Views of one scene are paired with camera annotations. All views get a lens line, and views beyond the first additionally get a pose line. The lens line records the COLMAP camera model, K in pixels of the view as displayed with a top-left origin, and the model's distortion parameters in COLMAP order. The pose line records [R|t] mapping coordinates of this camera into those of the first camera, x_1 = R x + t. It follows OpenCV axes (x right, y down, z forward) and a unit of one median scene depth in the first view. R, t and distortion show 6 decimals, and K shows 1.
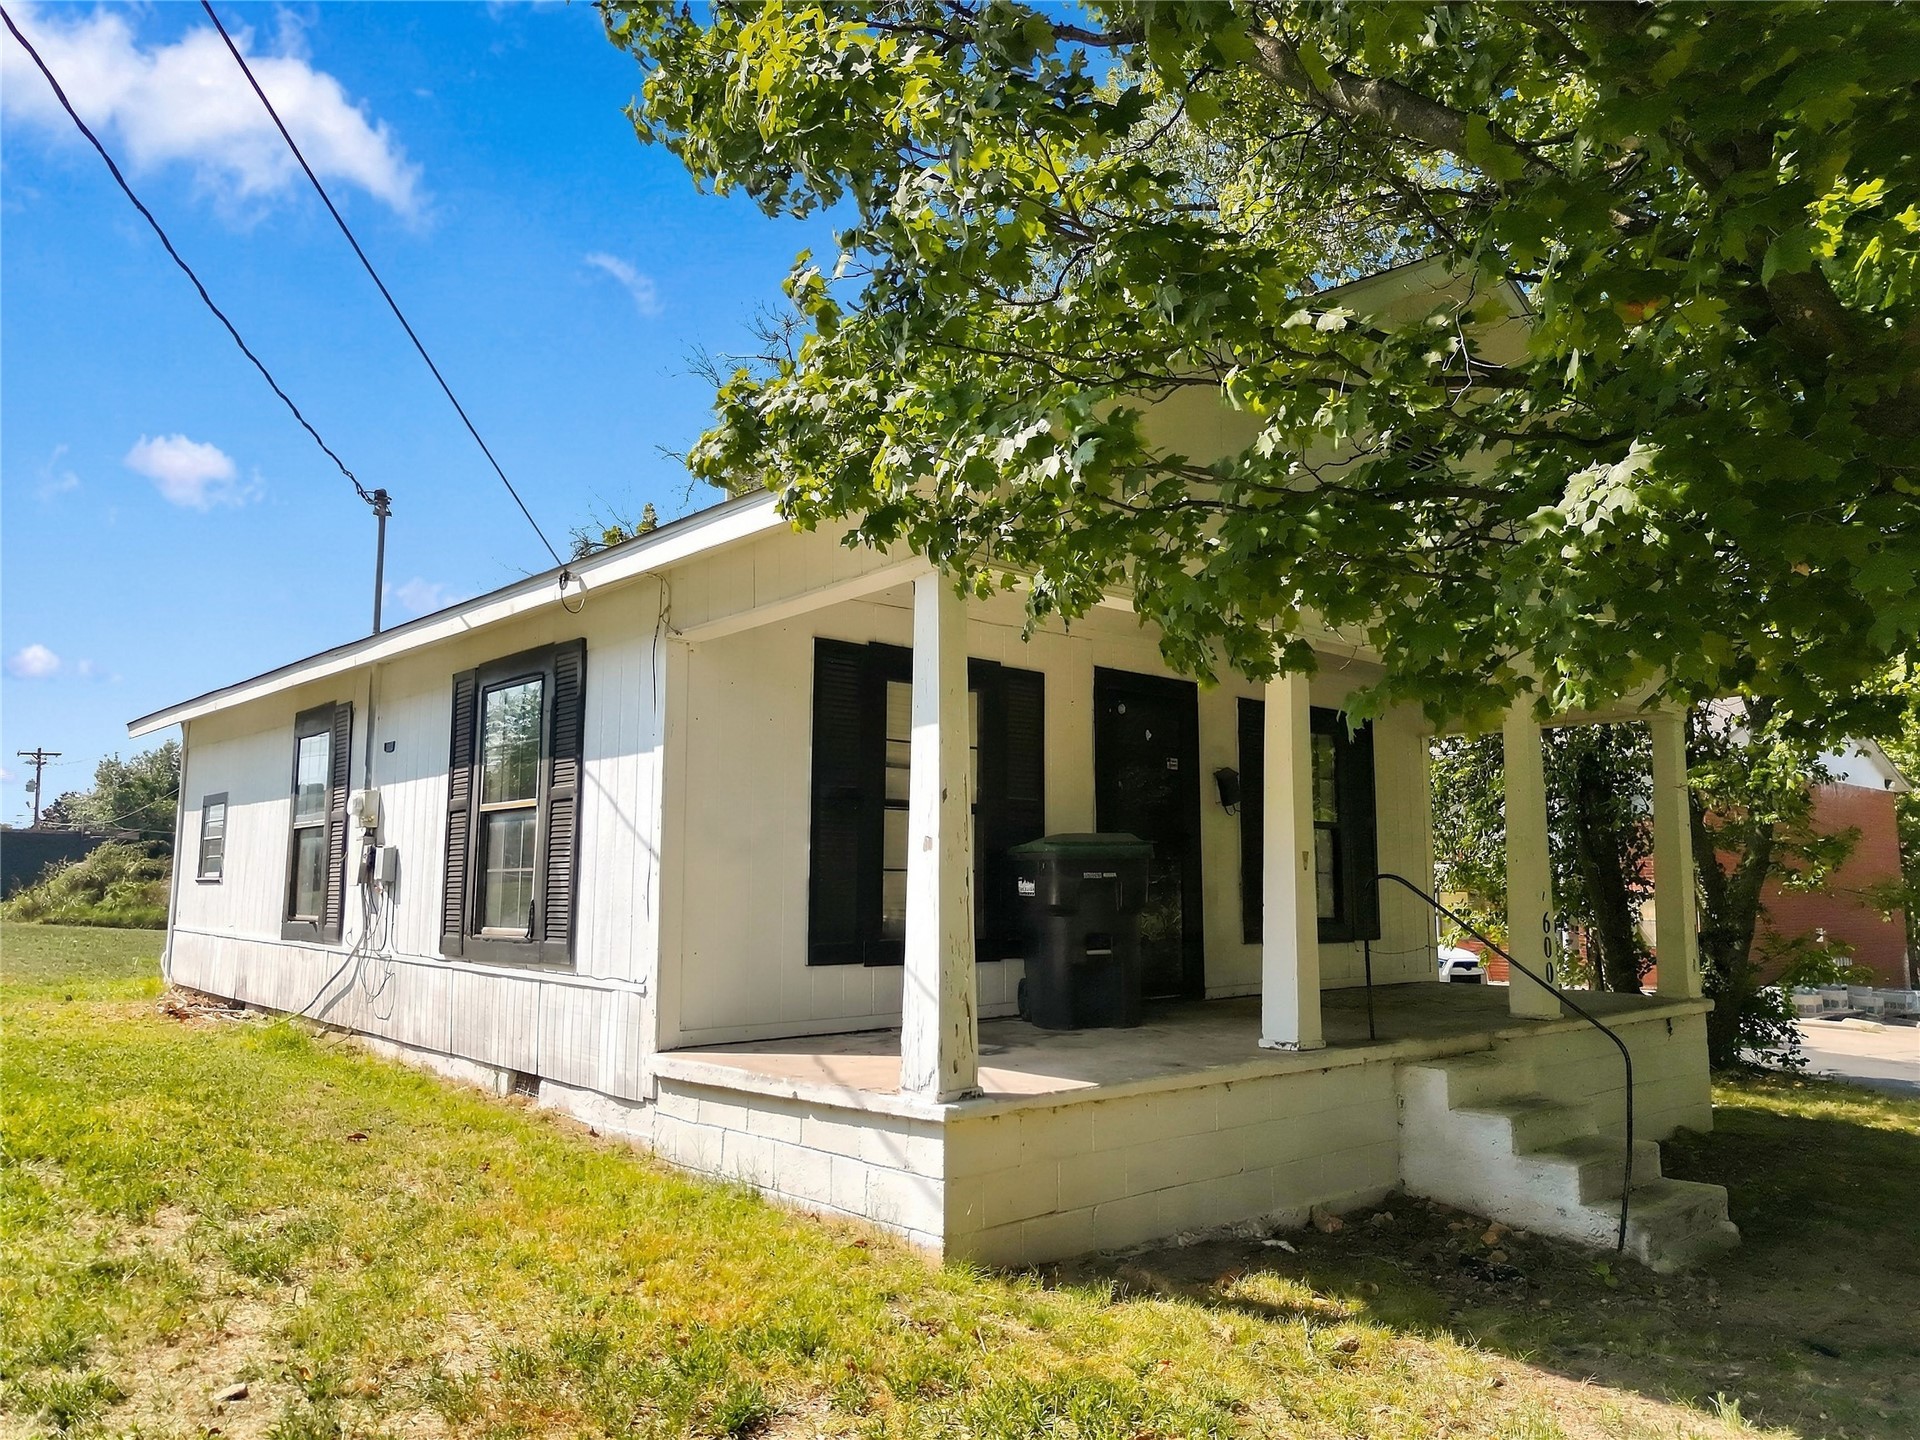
lens RADIAL K [[1356.0, 0, 960.0], [0, 1356.0, 720.0], [0, 0, 1]] dist [0.075523, -0.078852]
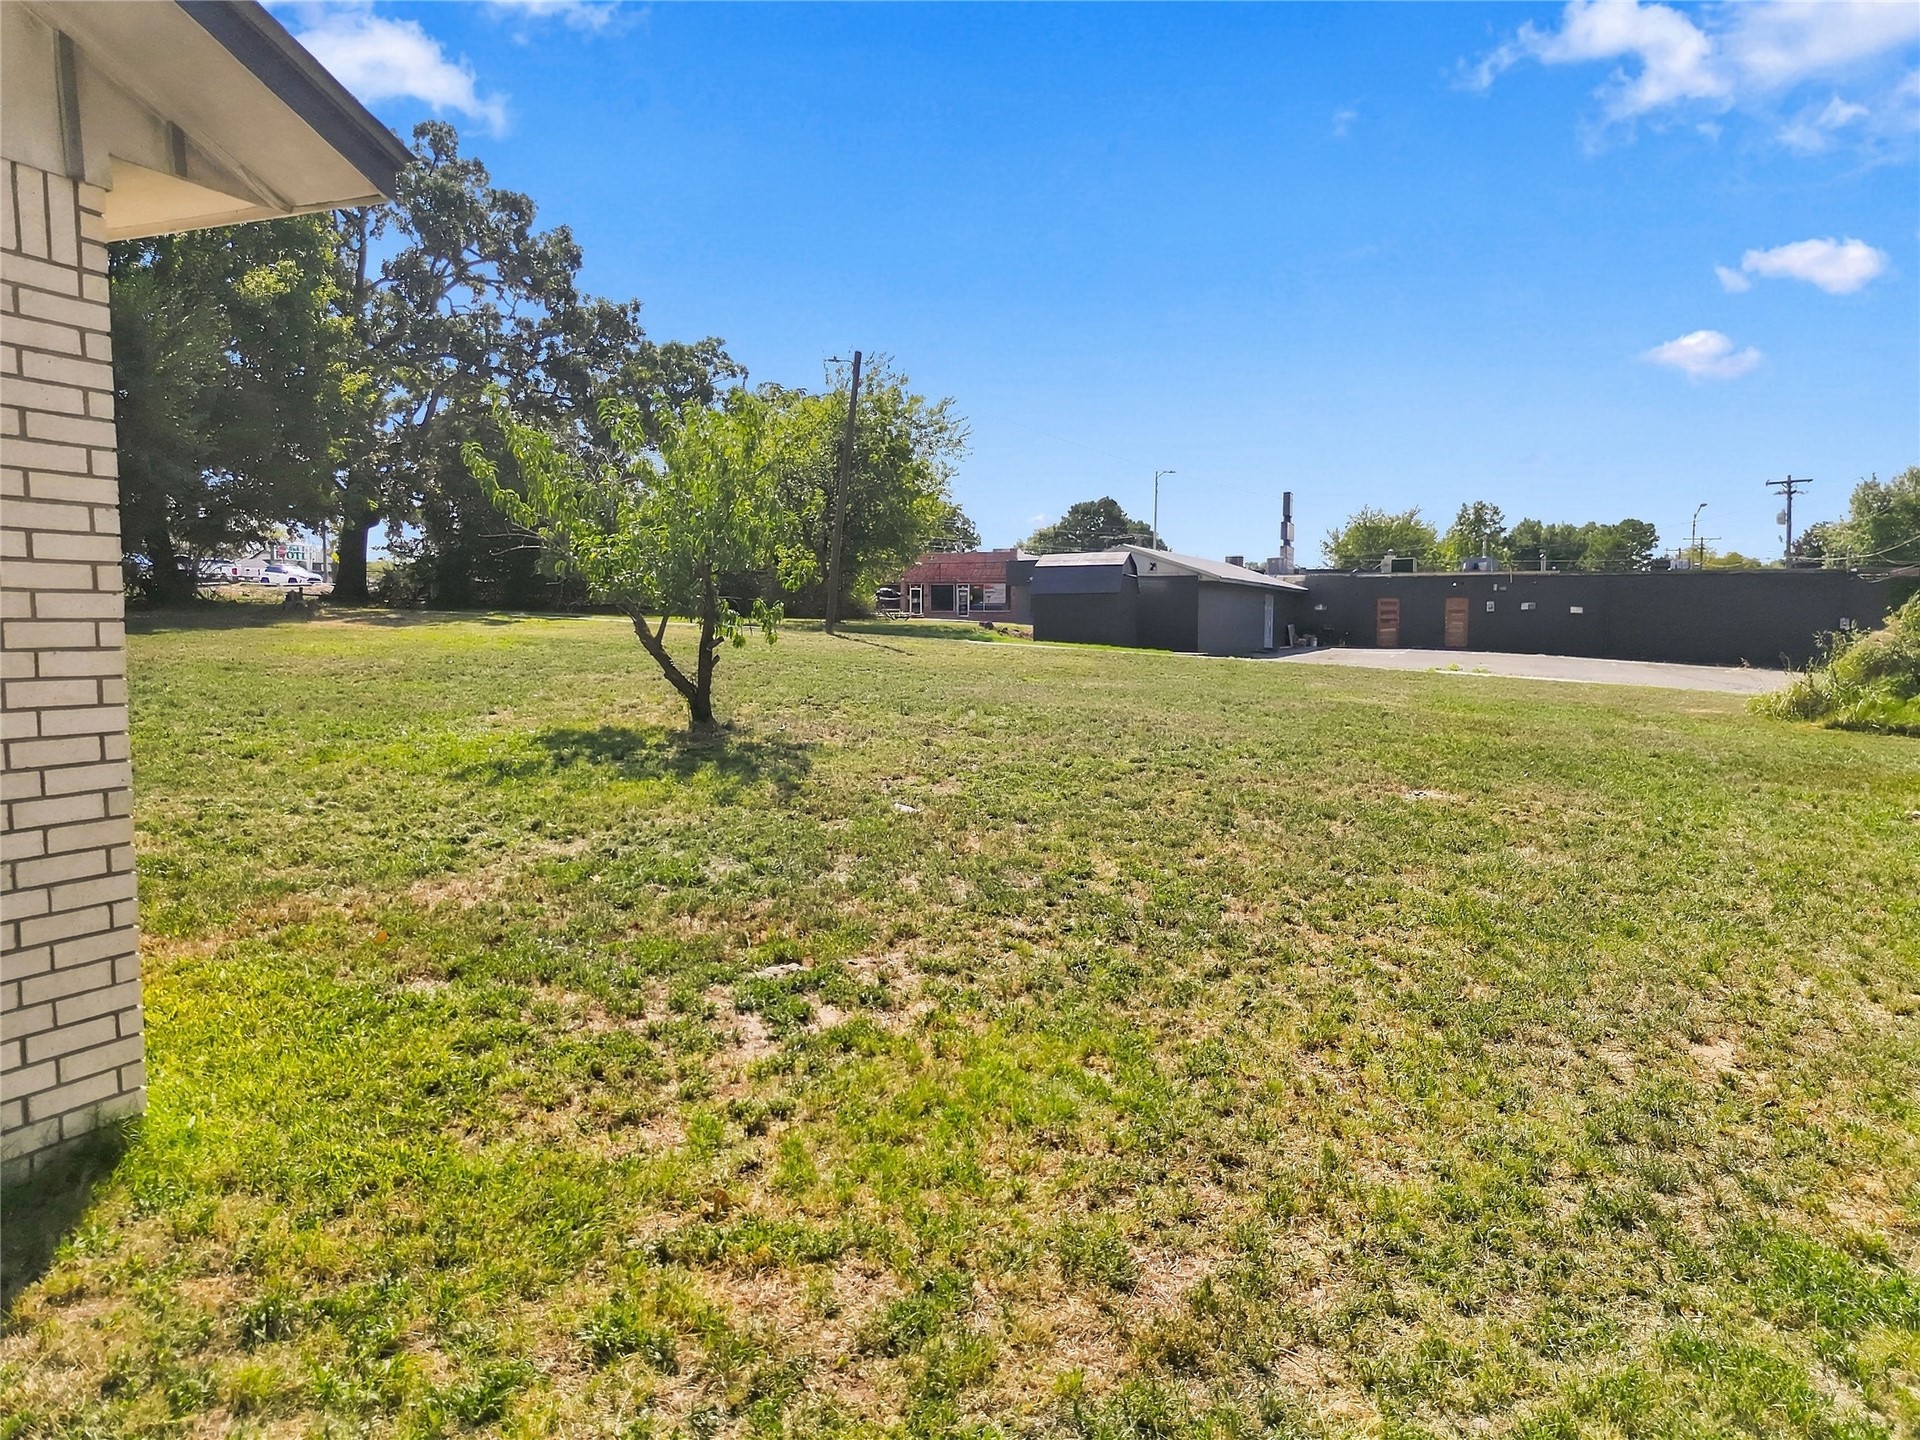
lens RADIAL K [[1356.0, 0, 960.0], [0, 1356.0, 720.0], [0, 0, 1]] dist [0.075523, -0.078852]
pose [[0.434162, 0.073593, -0.897824, -0.080721], [0.103876, 0.985919, 0.131046, 0.003599], [0.894826, -0.150158, 0.420404, 0.110878]]
